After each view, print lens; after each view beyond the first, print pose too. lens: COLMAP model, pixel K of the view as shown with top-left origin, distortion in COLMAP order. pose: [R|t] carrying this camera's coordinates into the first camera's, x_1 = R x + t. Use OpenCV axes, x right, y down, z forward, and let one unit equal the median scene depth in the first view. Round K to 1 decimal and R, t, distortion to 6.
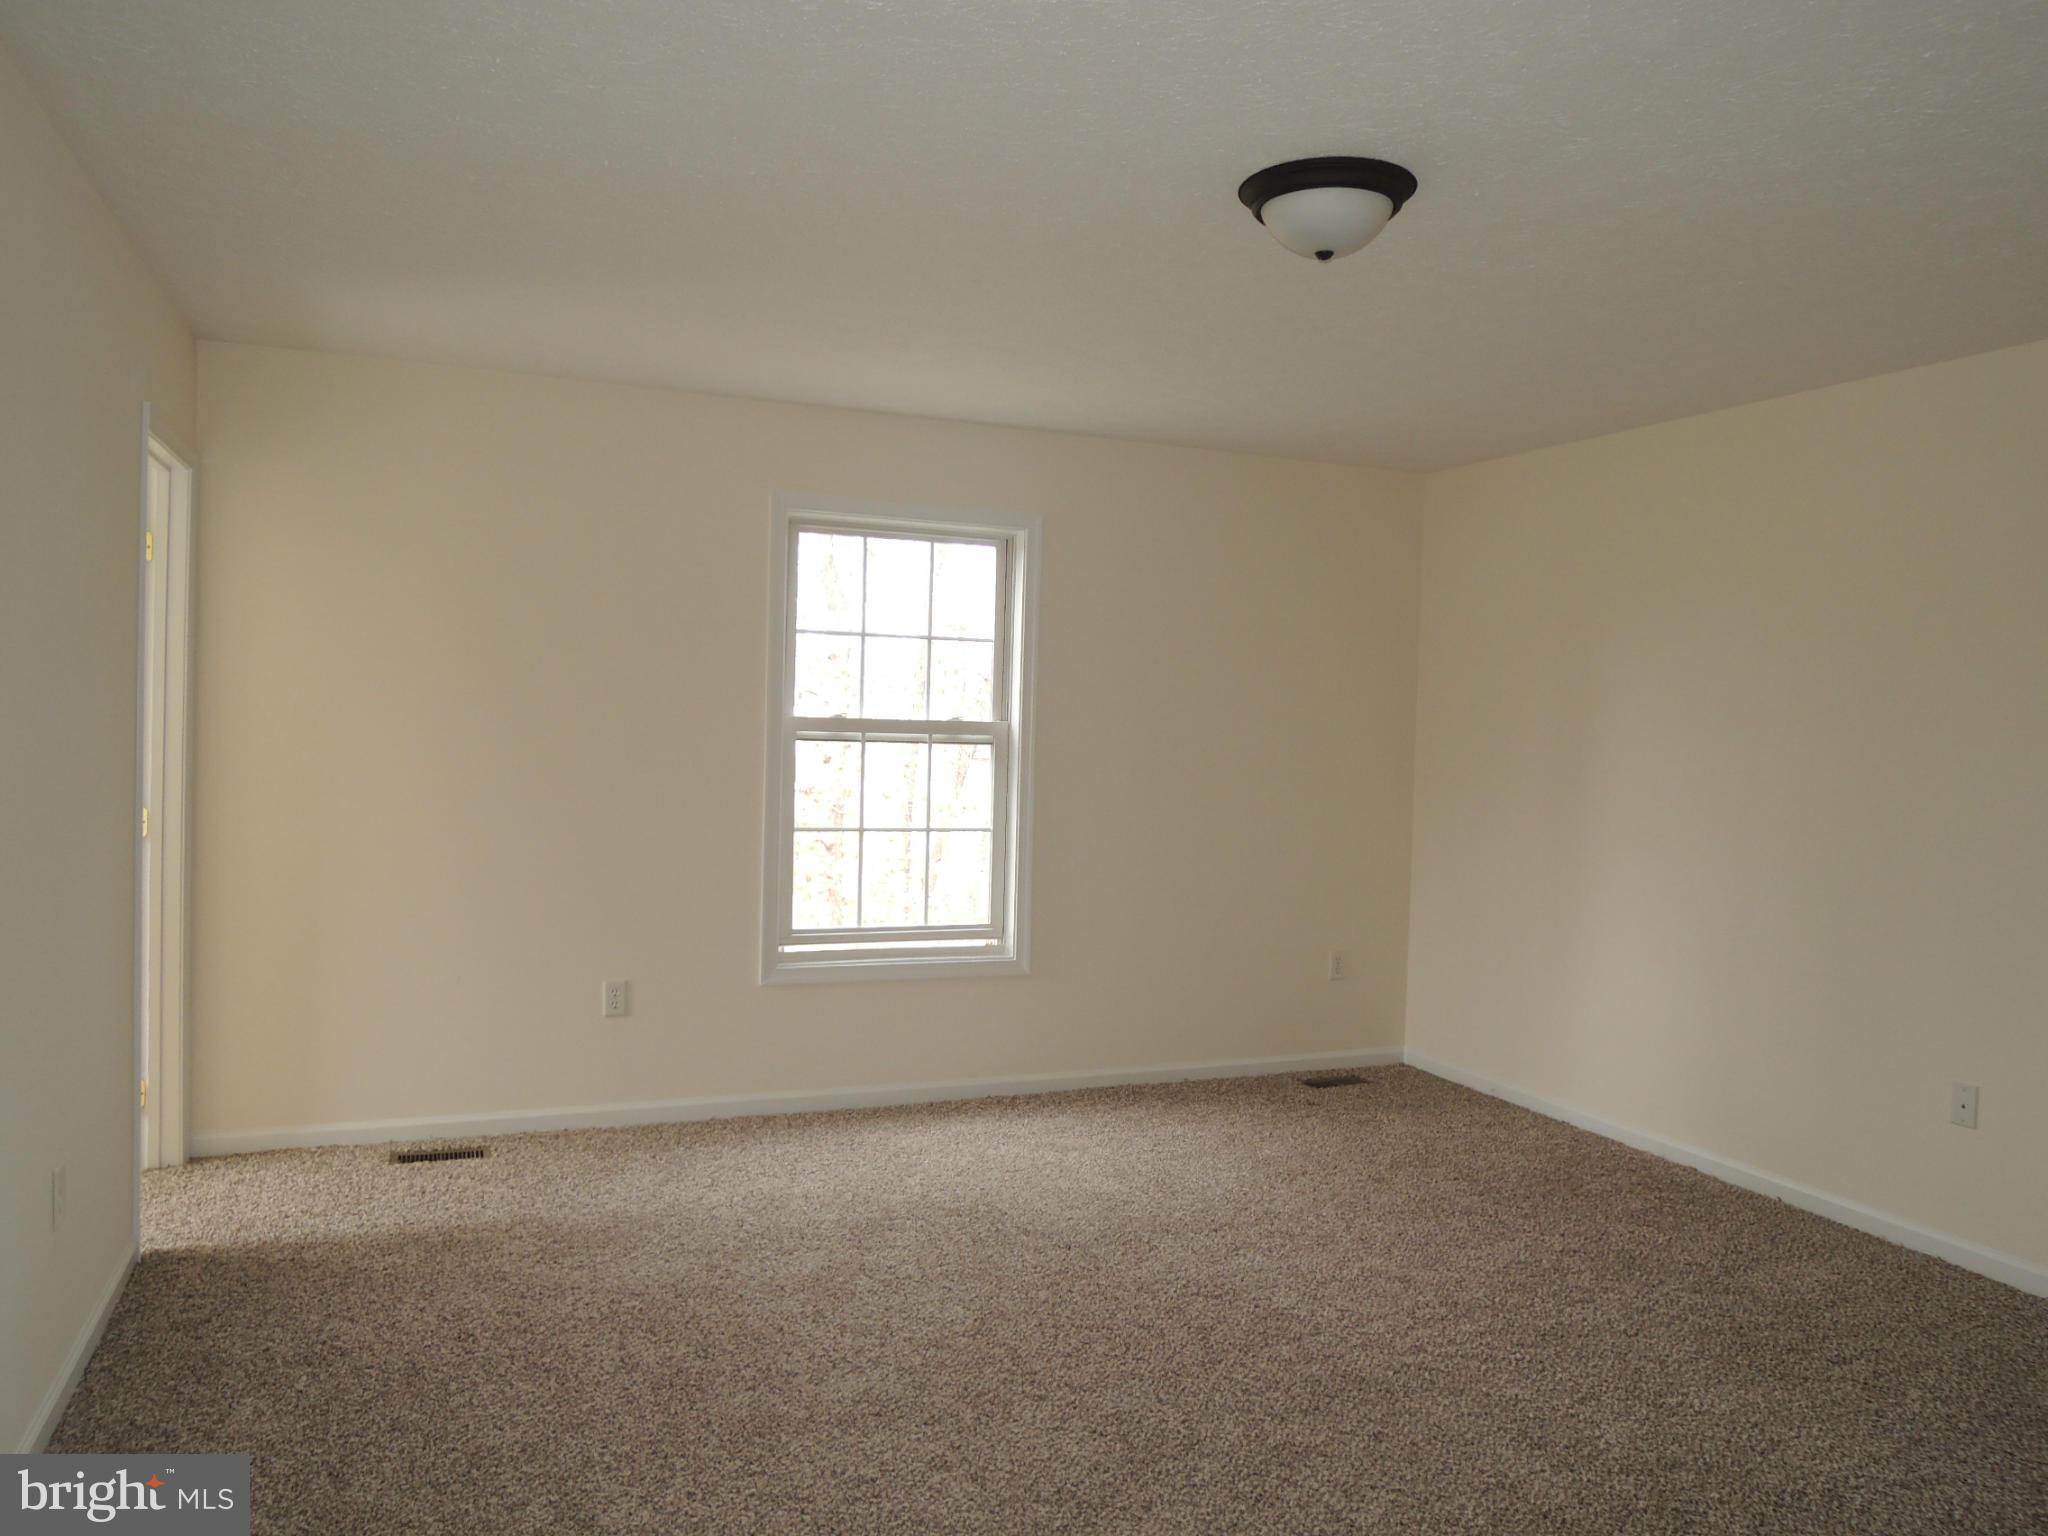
lens RADIAL K [[1461.9, 0, 1033.2], [0, 1461.9, 764.1], [0, 0, 1]] dist [-0.019266, -0.005471]
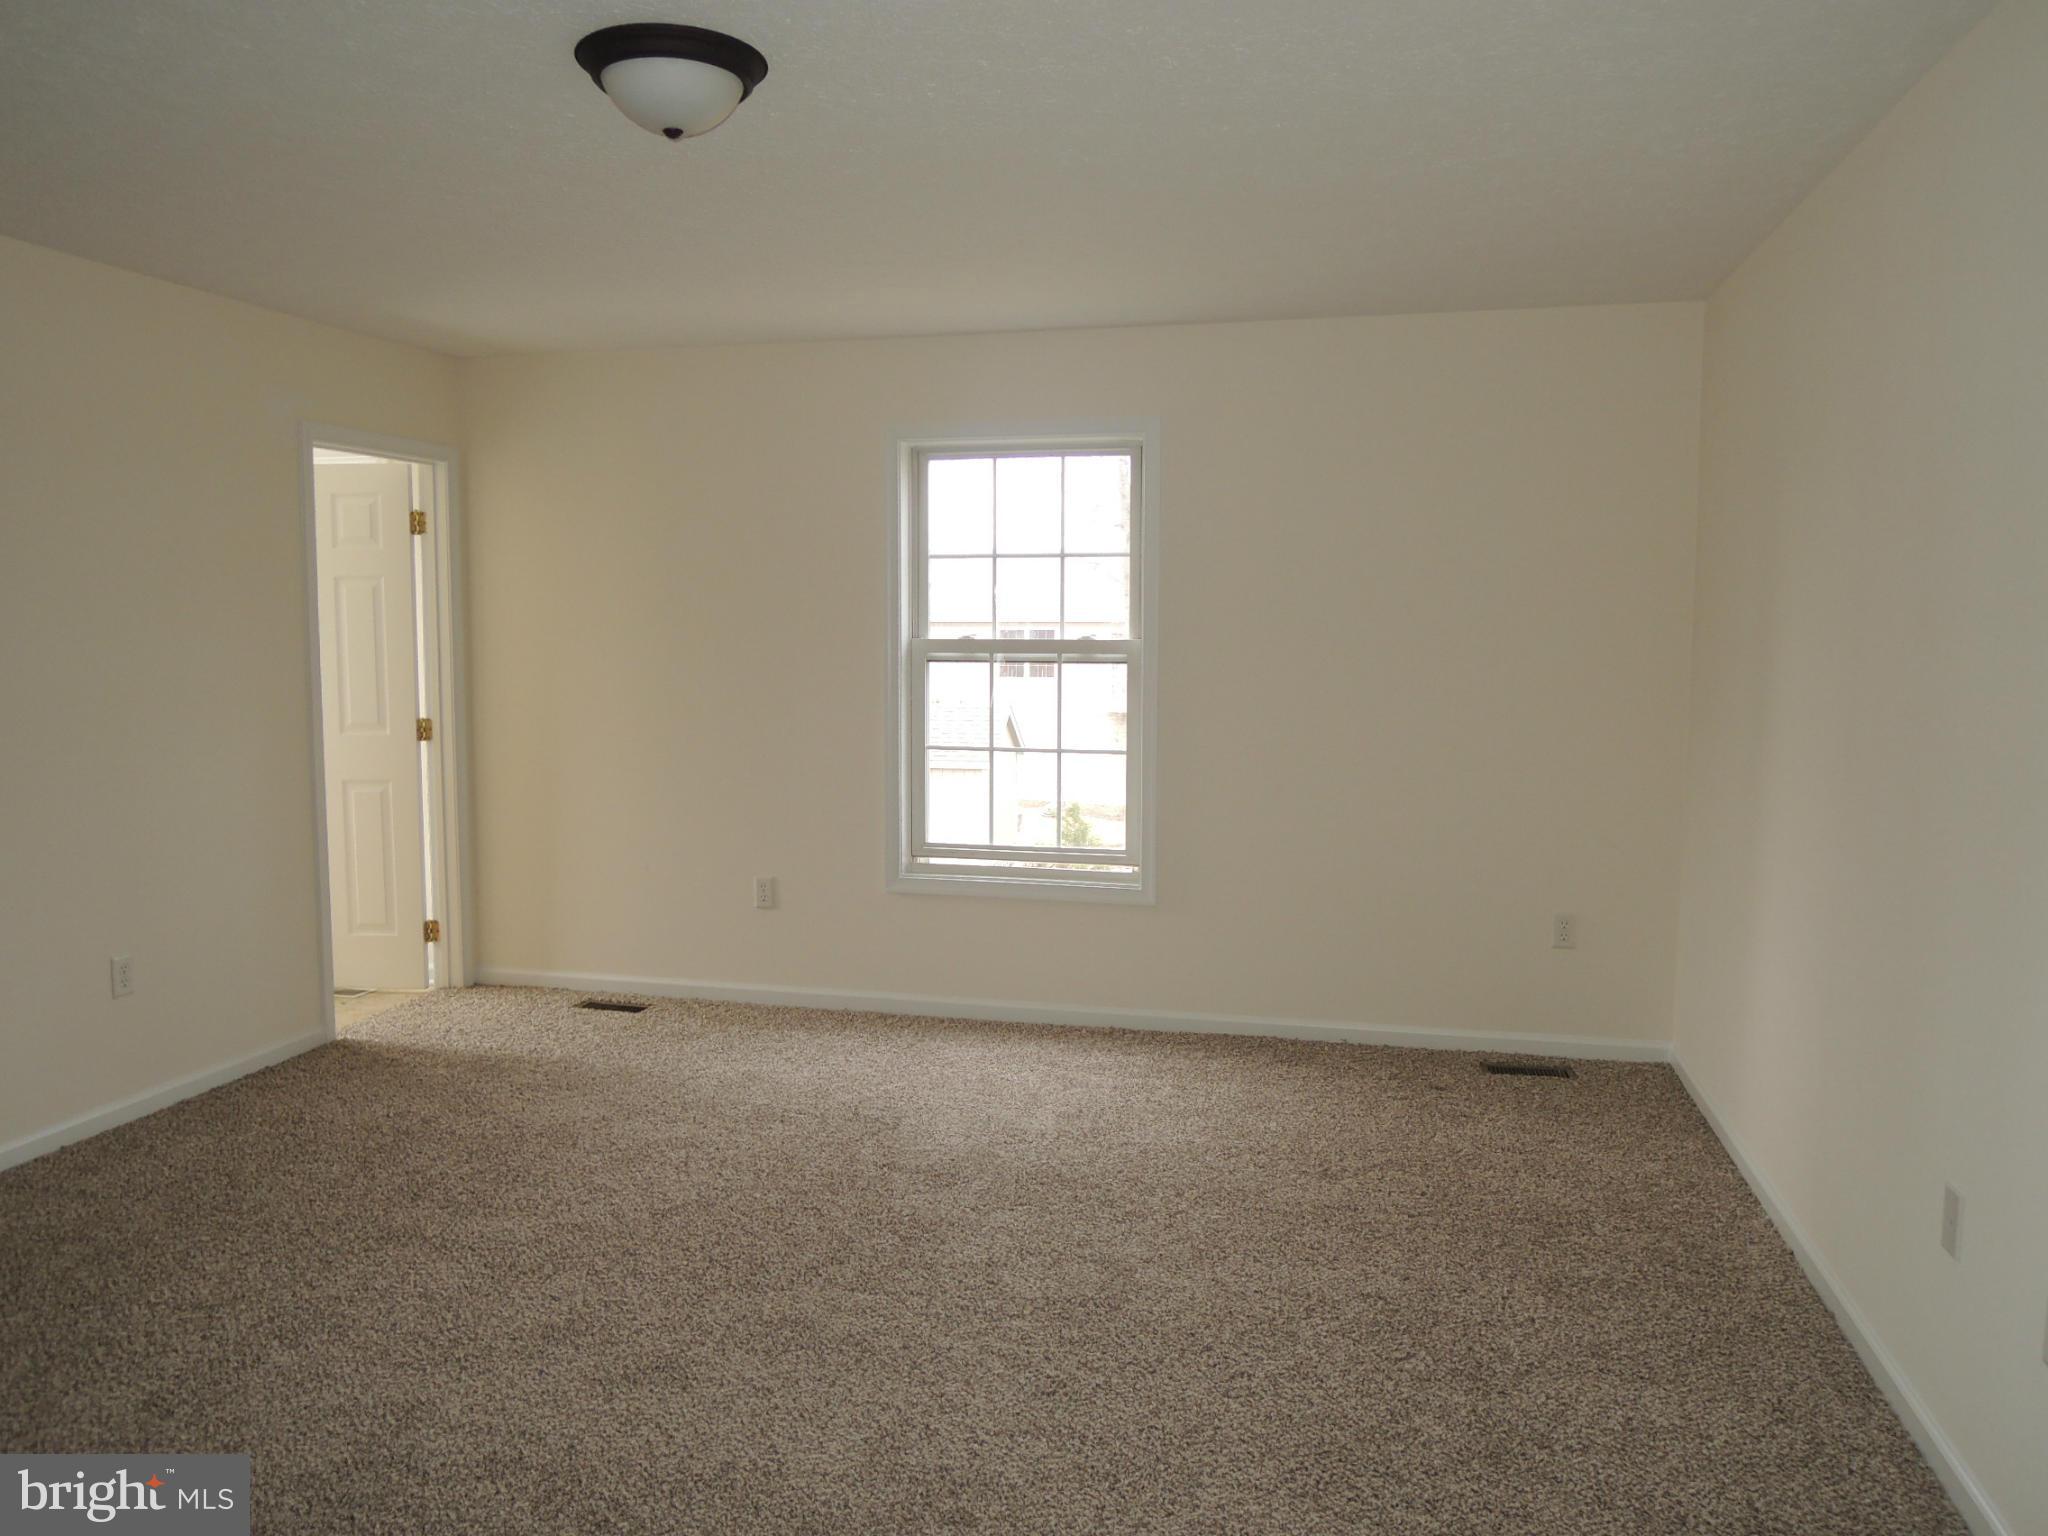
lens RADIAL K [[1461.9, 0, 1033.2], [0, 1461.9, 764.1], [0, 0, 1]] dist [-0.019266, -0.005471]
pose [[0.802292, 0.026454, -0.596345, 0.520329], [0.001880, 0.998901, 0.046842, 0.007820], [0.596929, -0.038702, 0.801360, 0.205696]]
